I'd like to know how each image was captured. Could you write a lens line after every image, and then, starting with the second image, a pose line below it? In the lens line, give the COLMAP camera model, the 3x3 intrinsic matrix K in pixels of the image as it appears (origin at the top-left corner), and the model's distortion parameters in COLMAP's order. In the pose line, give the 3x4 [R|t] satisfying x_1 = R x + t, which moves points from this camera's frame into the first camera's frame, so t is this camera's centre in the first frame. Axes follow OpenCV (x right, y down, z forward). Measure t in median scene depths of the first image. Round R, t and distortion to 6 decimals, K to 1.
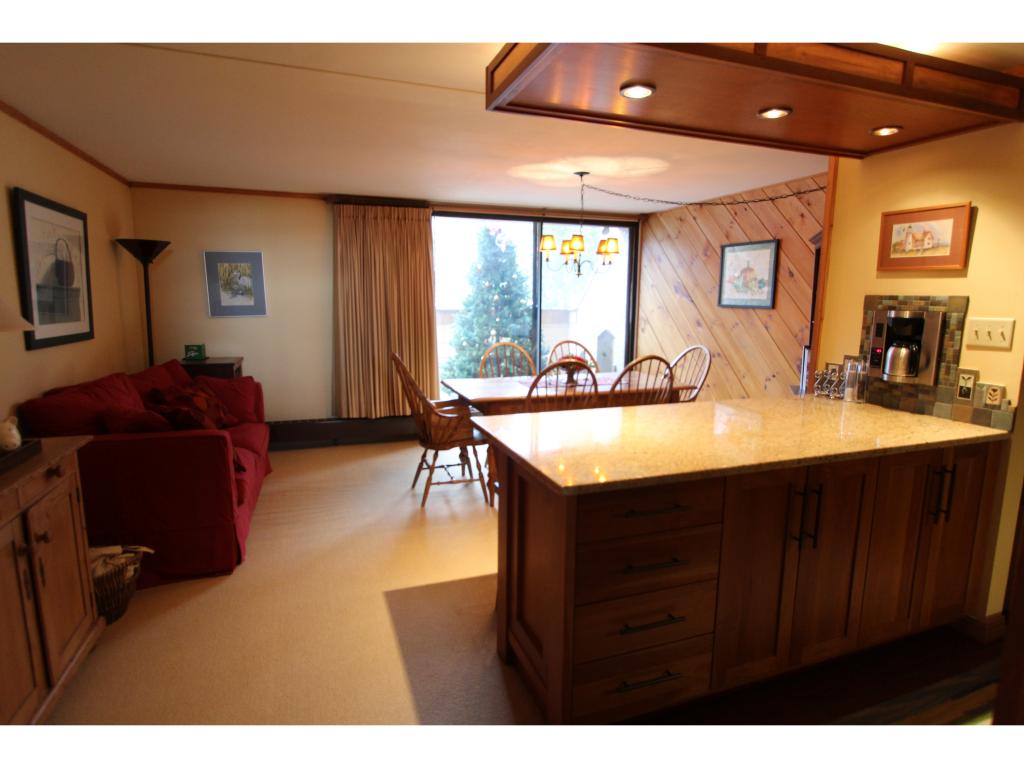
lens RADIAL K [[555.3, 0, 517.8], [0, 555.3, 381.7], [0, 0, 1]] dist [-0.019545, 0.001995]
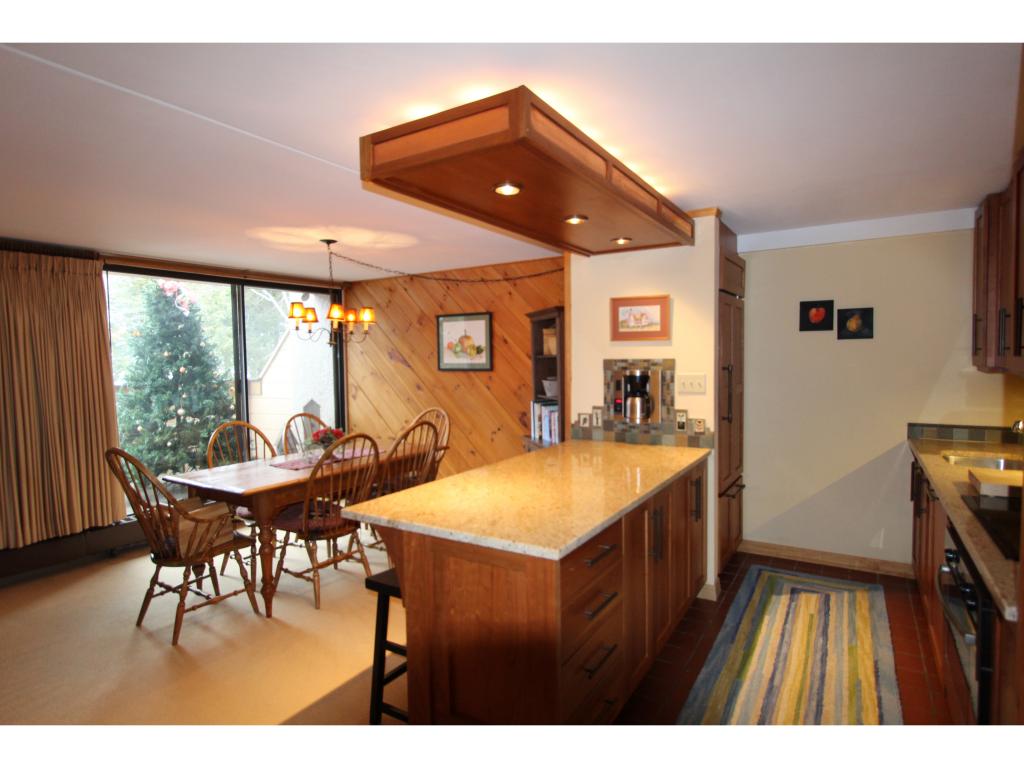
lens RADIAL K [[555.3, 0, 517.8], [0, 555.3, 381.7], [0, 0, 1]] dist [-0.019545, 0.001995]
pose [[0.787316, -0.048900, 0.614607, -0.207943], [0.116681, 0.990653, -0.070650, -0.021790], [-0.605408, 0.127337, 0.785663, 0.060152]]
